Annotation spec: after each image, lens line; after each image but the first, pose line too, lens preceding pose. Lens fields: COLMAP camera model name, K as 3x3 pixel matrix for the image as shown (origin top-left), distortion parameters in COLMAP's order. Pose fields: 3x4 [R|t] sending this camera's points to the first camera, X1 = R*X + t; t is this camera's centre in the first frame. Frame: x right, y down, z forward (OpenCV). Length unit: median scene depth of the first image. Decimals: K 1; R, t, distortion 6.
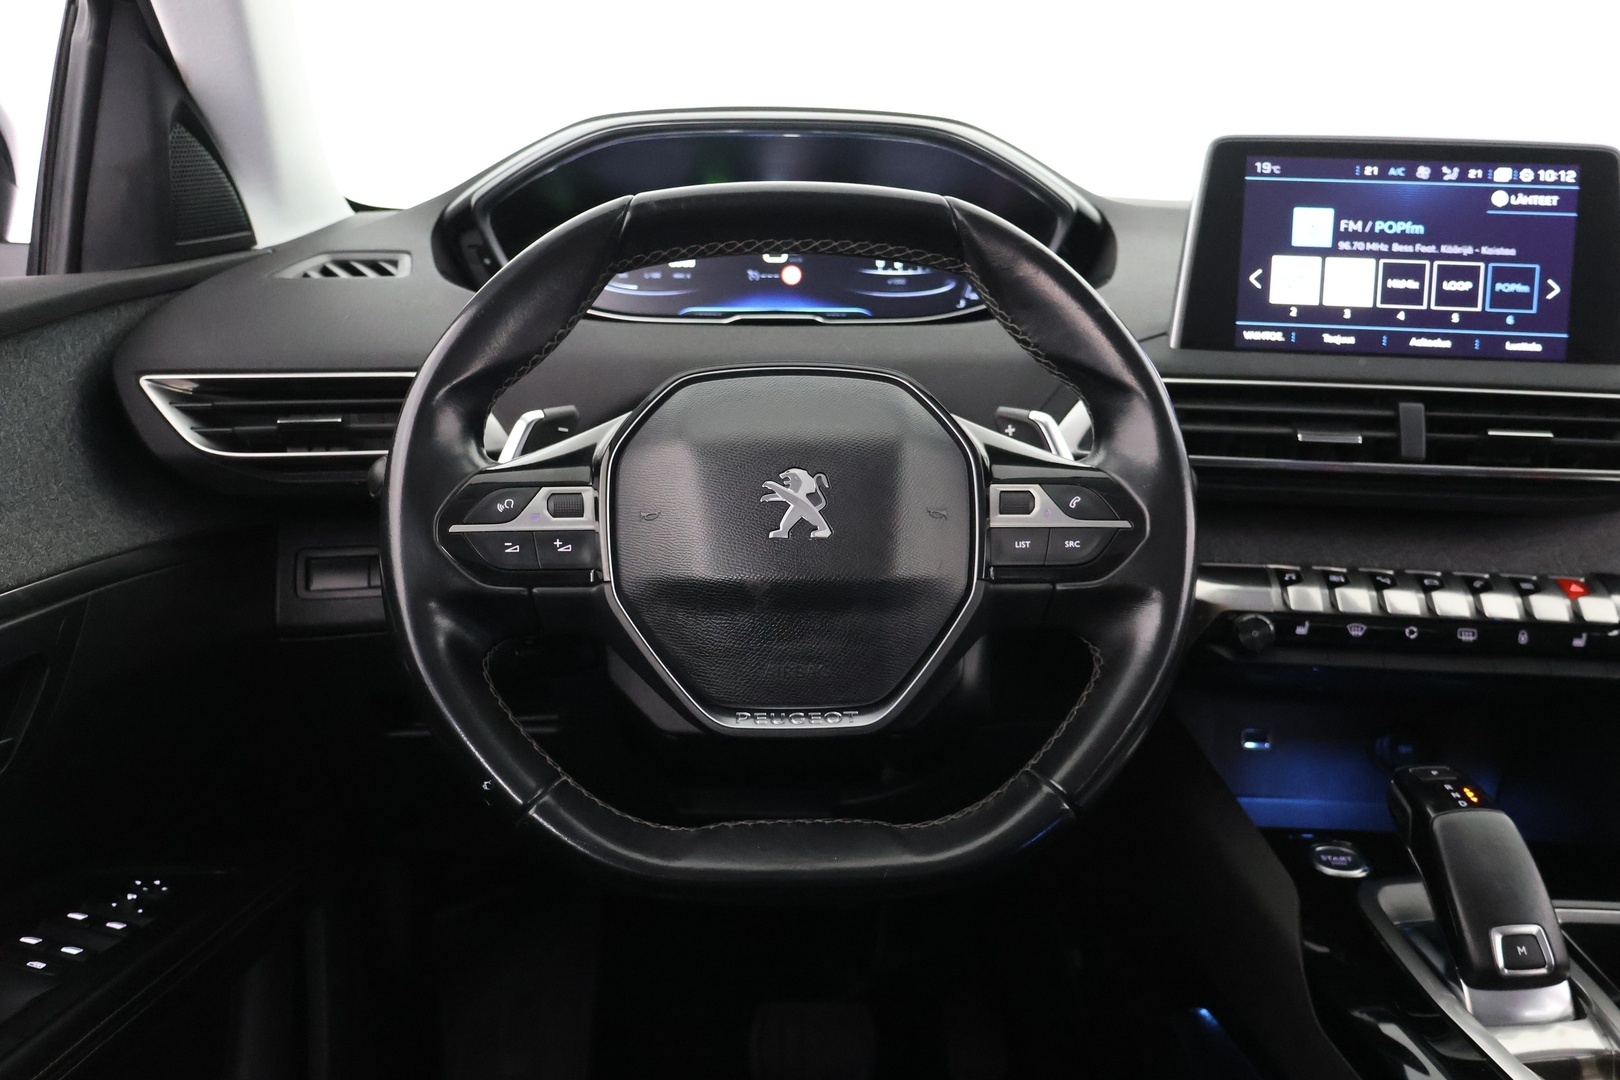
lens RADIAL K [[1403.0, 0, 806.2], [0, 1403.0, 532.0], [0, 0, 1]] dist [0.000776, -0.016813]
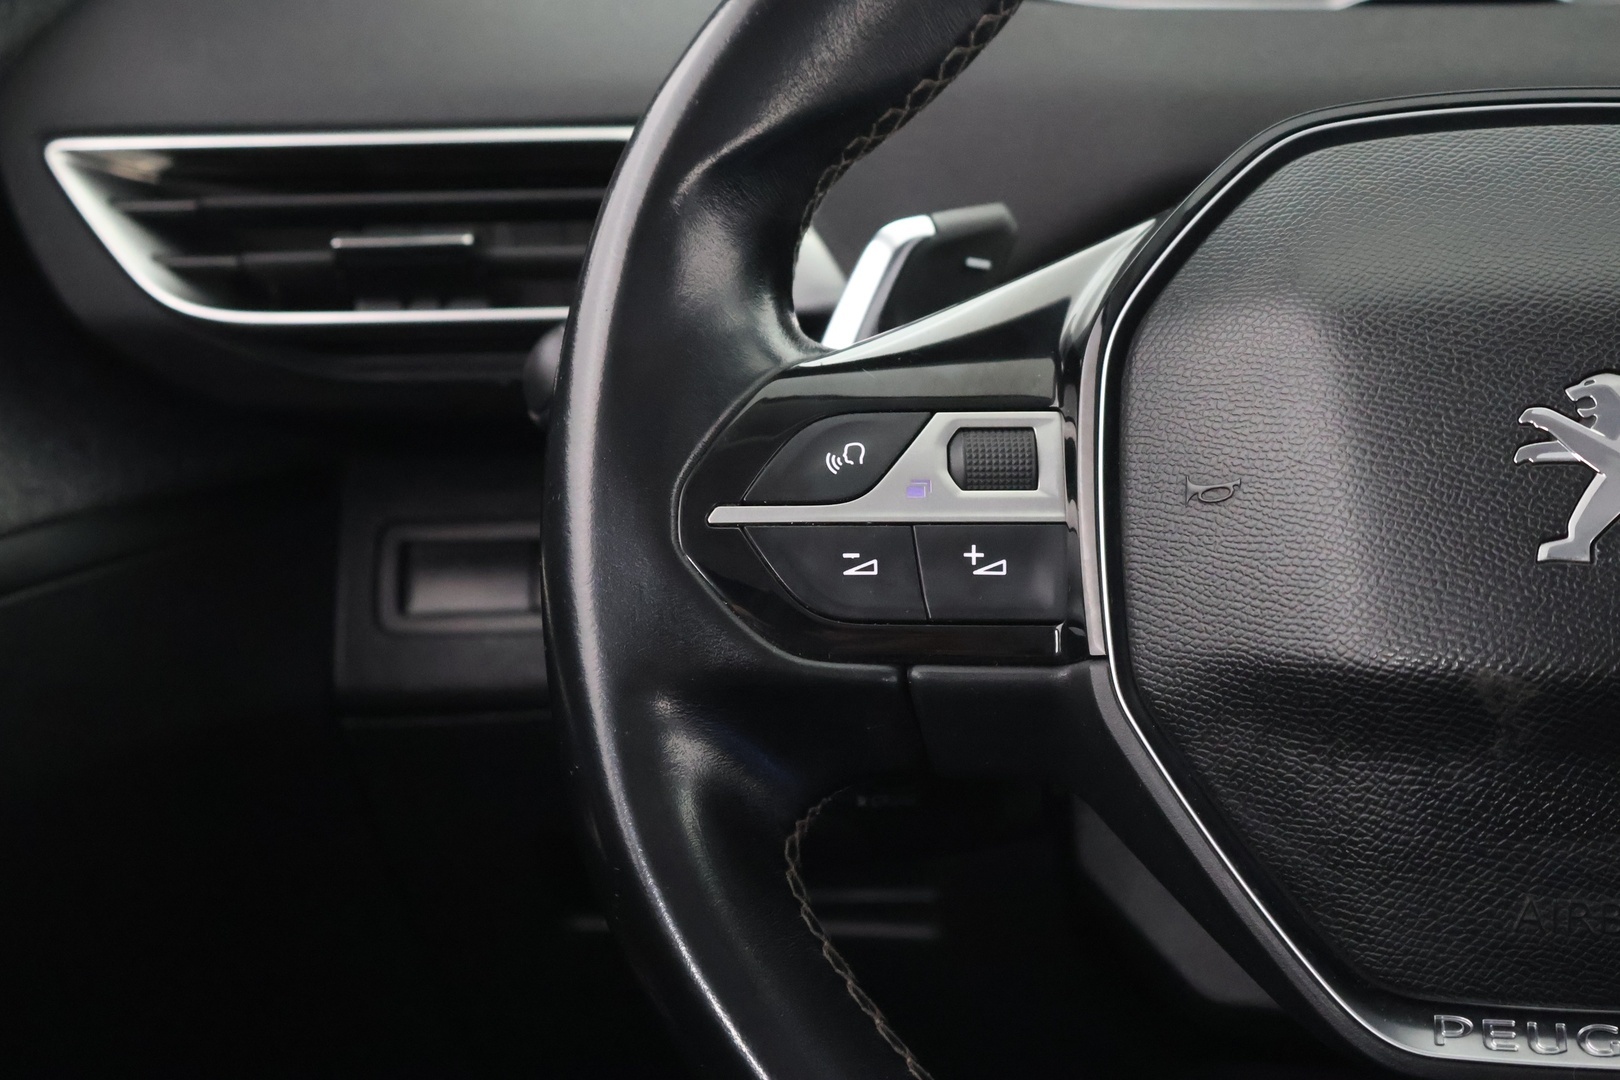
lens RADIAL K [[2770.4, 0, 808.3], [0, 2770.4, 541.7], [0, 0, 1]] dist [-0.033024, 0.000000]
pose [[0.978061, 0.019907, -0.207367, -0.059155], [-0.012626, 0.999258, 0.036379, -0.023120], [0.207937, -0.032963, 0.977587, 0.220586]]
